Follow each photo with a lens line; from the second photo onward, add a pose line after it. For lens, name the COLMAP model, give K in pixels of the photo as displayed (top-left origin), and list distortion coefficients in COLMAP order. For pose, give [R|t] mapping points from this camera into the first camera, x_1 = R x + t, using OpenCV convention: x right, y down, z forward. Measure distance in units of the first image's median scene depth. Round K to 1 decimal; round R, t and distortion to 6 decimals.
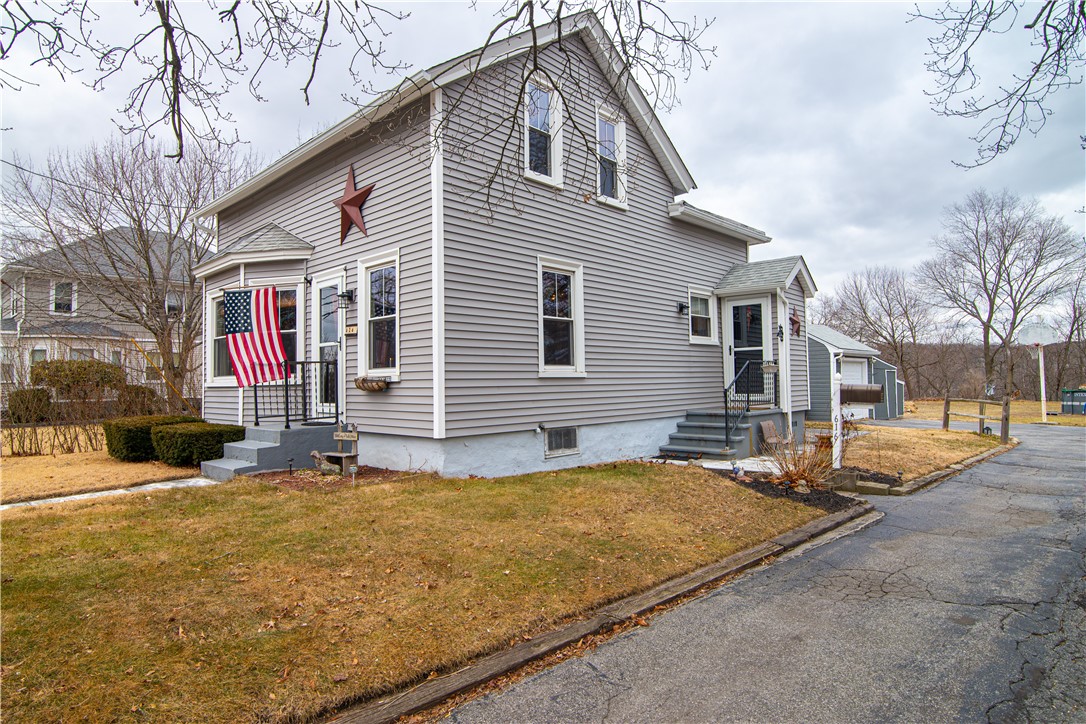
lens RADIAL K [[618.9, 0, 515.5], [0, 618.9, 358.3], [0, 0, 1]] dist [-0.007775, -0.000472]
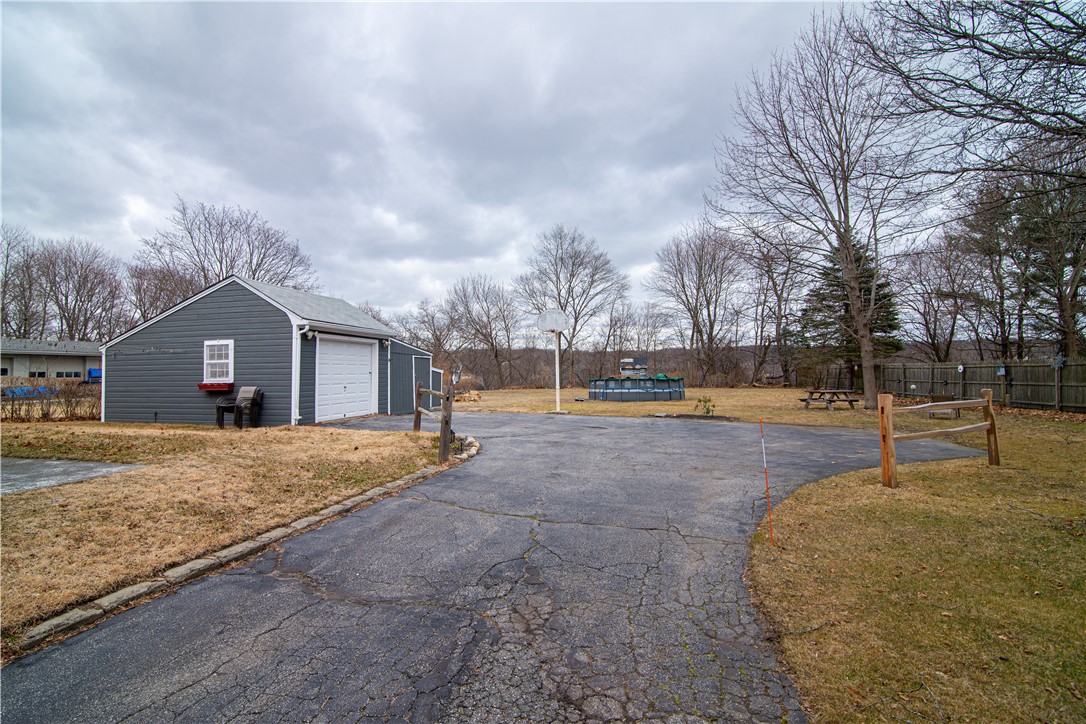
lens RADIAL K [[501.7, 0, 519.5], [0, 501.7, 356.9], [0, 0, 1]] dist [-0.018986, 0.000967]
pose [[0.859191, 0.019863, 0.511270, 1.099859], [-0.021201, 0.999770, -0.003214, 0.060134], [-0.511216, -0.008078, 0.859414, 0.960044]]
